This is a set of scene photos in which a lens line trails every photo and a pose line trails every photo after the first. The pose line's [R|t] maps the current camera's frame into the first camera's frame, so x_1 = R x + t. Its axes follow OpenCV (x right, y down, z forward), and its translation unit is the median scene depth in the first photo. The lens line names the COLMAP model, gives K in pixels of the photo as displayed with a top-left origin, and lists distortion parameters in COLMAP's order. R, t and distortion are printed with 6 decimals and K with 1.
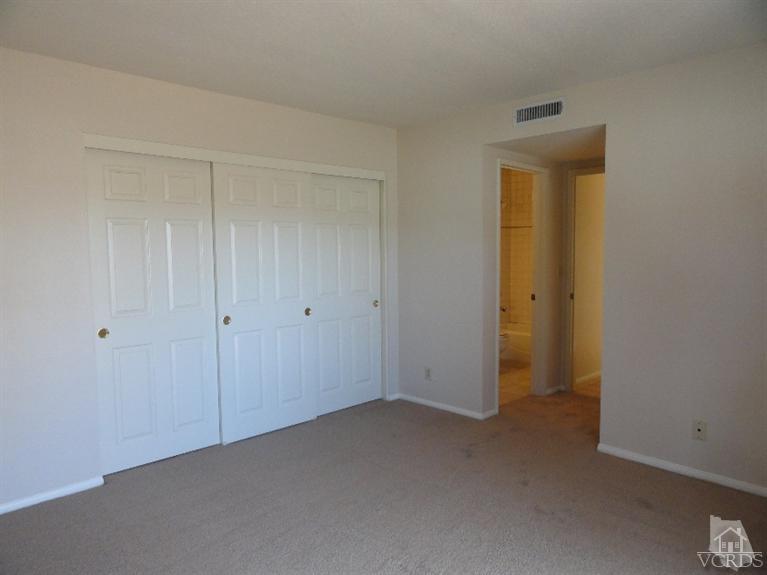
lens RADIAL K [[533.7, 0, 384.2], [0, 533.7, 290.3], [0, 0, 1]] dist [-0.000906, -0.003172]
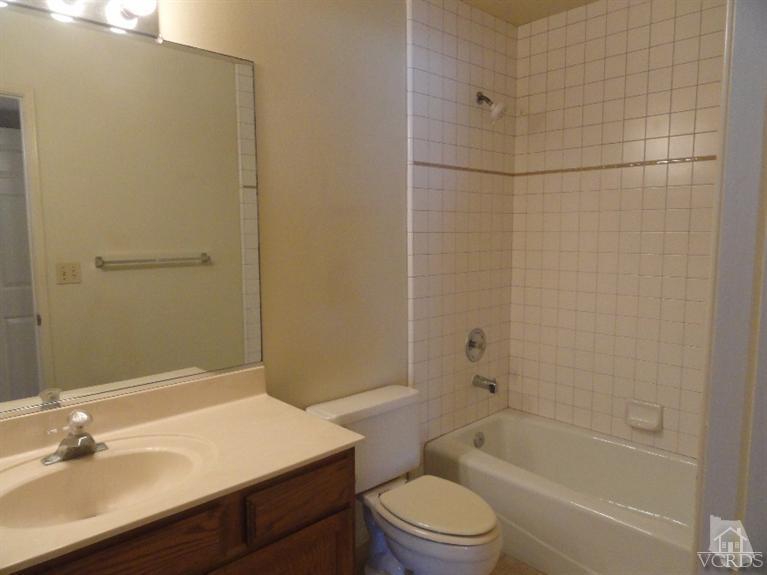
lens RADIAL K [[533.7, 0, 383.2], [0, 533.7, 286.8], [0, 0, 1]] dist [-0.000906, -0.003172]
pose [[0.999852, 0.008582, -0.014913, 0.146327], [-0.008066, 0.999379, 0.034294, -0.046099], [0.015198, -0.034168, 0.999301, 0.597663]]
